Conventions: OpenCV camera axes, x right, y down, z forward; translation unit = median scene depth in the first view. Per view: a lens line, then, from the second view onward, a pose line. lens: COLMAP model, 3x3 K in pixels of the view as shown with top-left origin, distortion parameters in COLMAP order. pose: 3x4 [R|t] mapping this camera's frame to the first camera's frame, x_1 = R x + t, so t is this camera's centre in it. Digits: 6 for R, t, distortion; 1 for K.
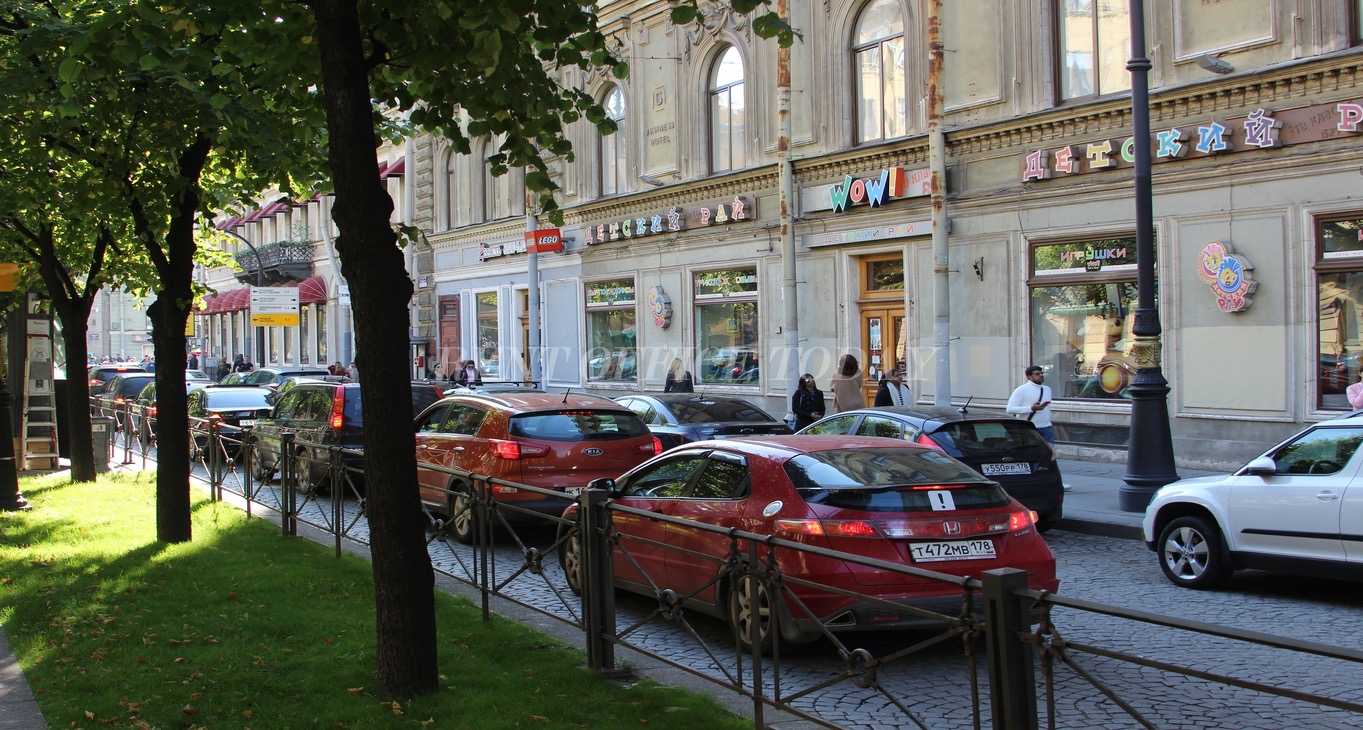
lens RADIAL K [[1534.5, 0, 683.2], [0, 1534.5, 336.4], [0, 0, 1]] dist [-0.108978, 0.048275]
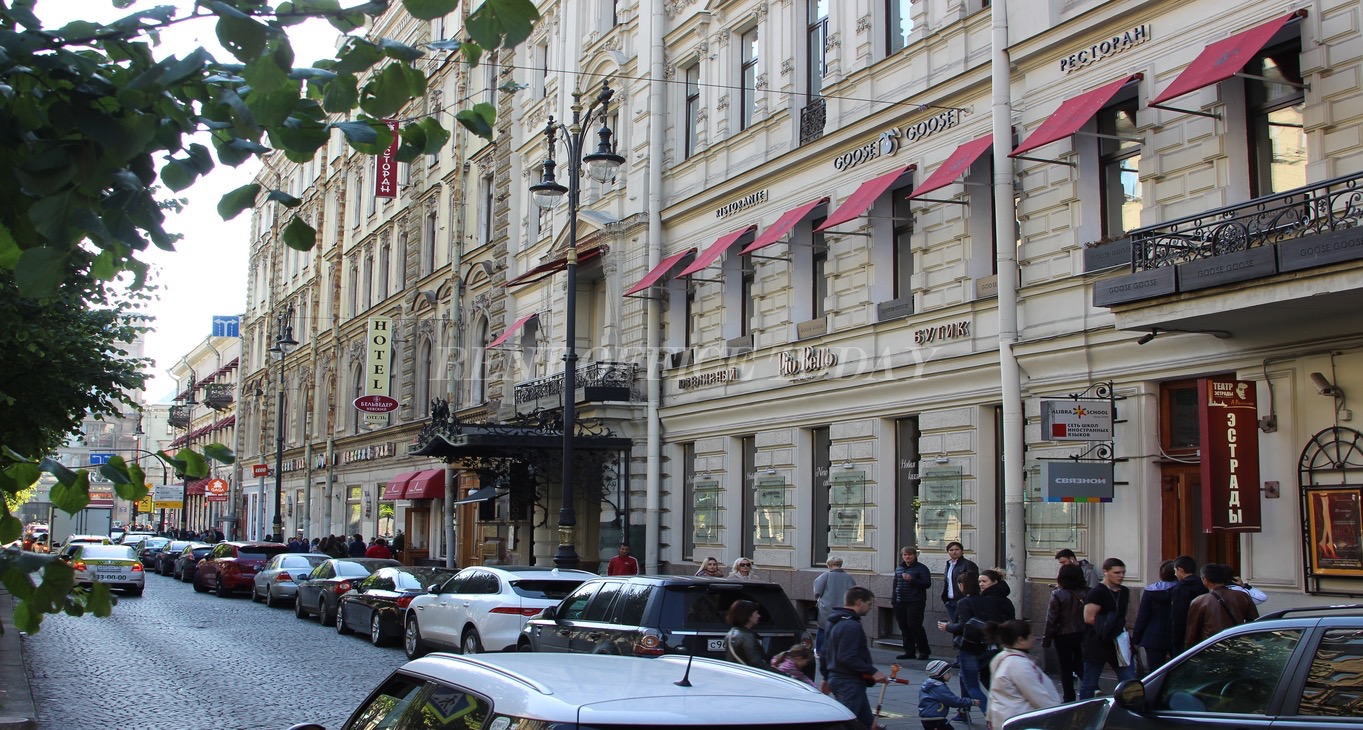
lens RADIAL K [[1534.5, 0, 683.2], [0, 1534.5, 336.4], [0, 0, 1]] dist [-0.108978, 0.048275]
pose [[0.998726, 0.005366, -0.050181, 0.733625], [-0.011147, 0.993228, -0.115645, -0.019168], [0.049221, 0.116057, 0.992022, -1.224685]]
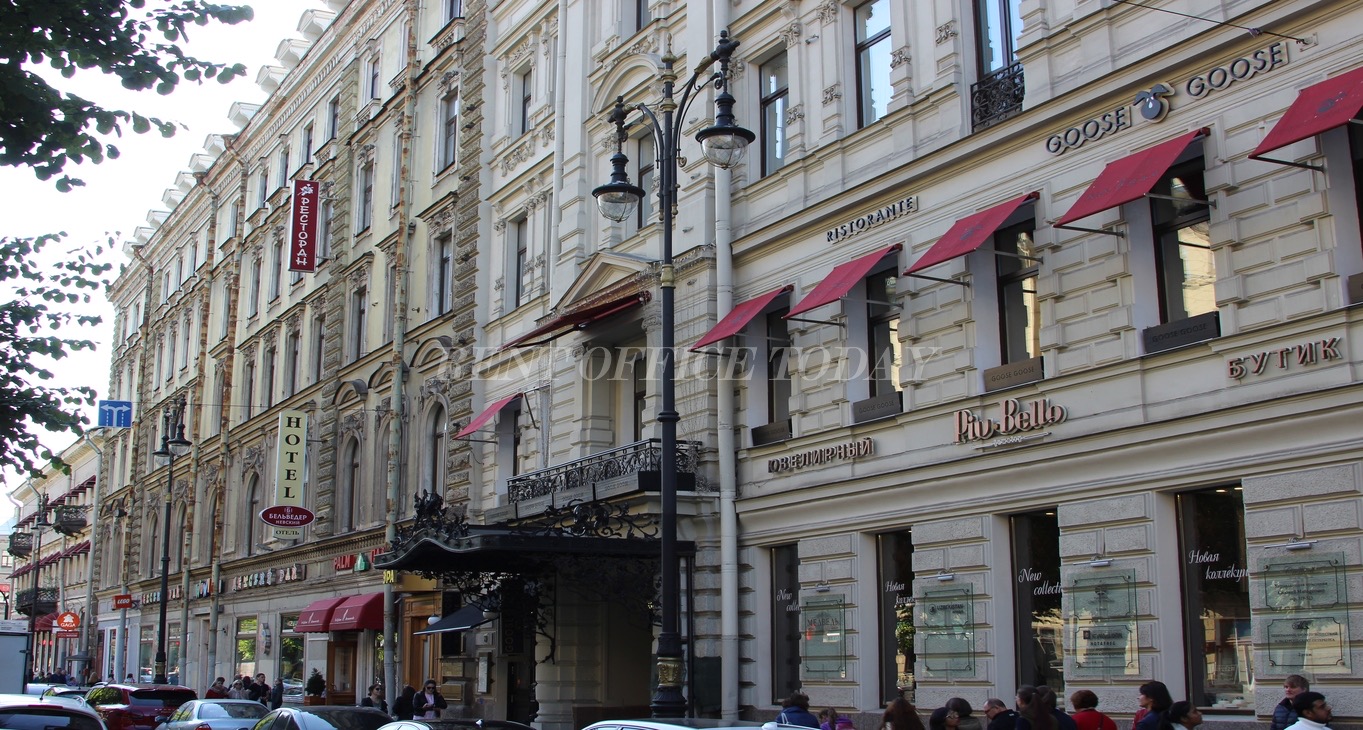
lens RADIAL K [[1534.5, 0, 683.2], [0, 1534.5, 336.4], [0, 0, 1]] dist [-0.108978, 0.048275]
pose [[0.998790, 0.009532, 0.048256, 0.603637], [0.000473, 0.979140, -0.203187, -0.013986], [-0.049186, 0.202964, 0.977950, -0.974409]]
